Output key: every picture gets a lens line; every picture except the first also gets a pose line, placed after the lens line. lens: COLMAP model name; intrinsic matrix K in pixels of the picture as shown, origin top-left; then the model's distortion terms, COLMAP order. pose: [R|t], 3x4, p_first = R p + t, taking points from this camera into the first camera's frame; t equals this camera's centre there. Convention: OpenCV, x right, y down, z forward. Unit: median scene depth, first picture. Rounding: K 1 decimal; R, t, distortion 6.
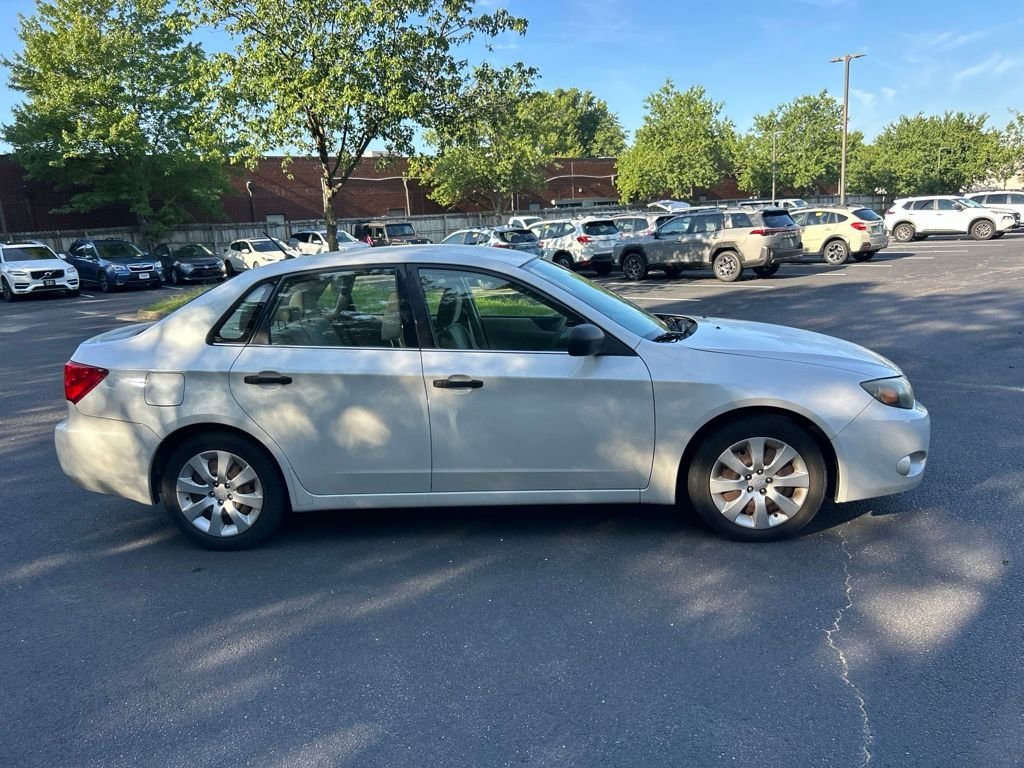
lens RADIAL K [[763.4, 0, 519.9], [0, 763.4, 376.9], [0, 0, 1]] dist [0.036080, -0.044931]
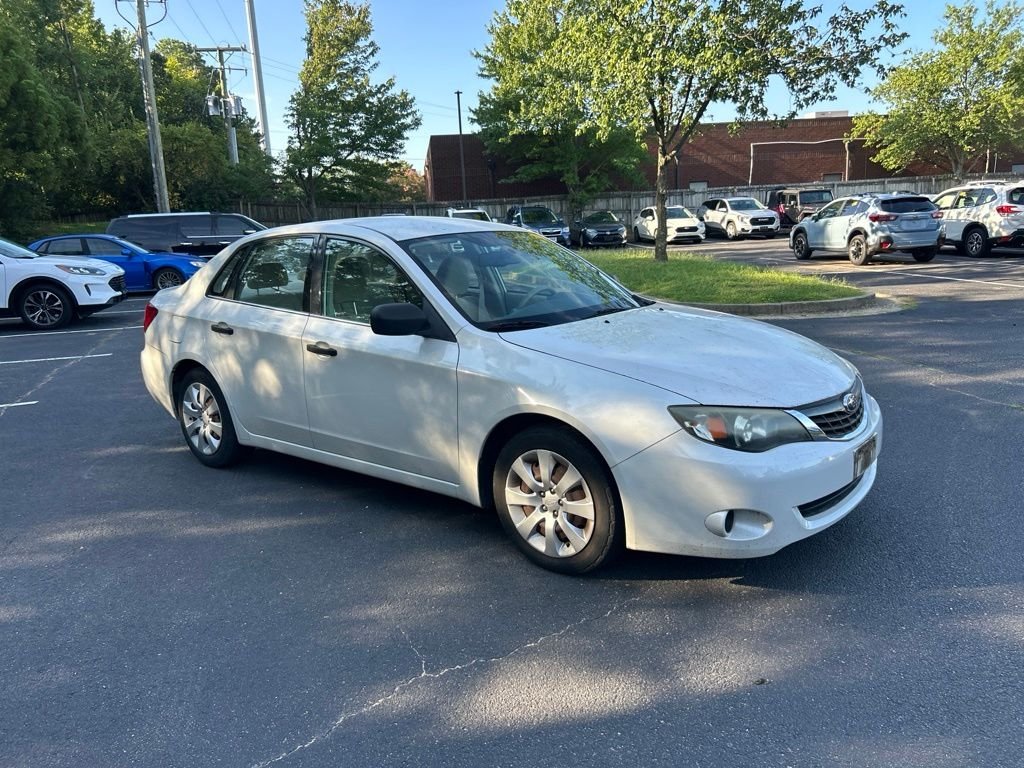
lens RADIAL K [[763.4, 0, 519.9], [0, 763.4, 376.9], [0, 0, 1]] dist [0.036080, -0.044931]
pose [[0.833315, 0.129016, -0.537533, 0.135960], [-0.106580, 0.991637, 0.072782, -0.011329], [0.542427, -0.003360, 0.840096, 0.049290]]
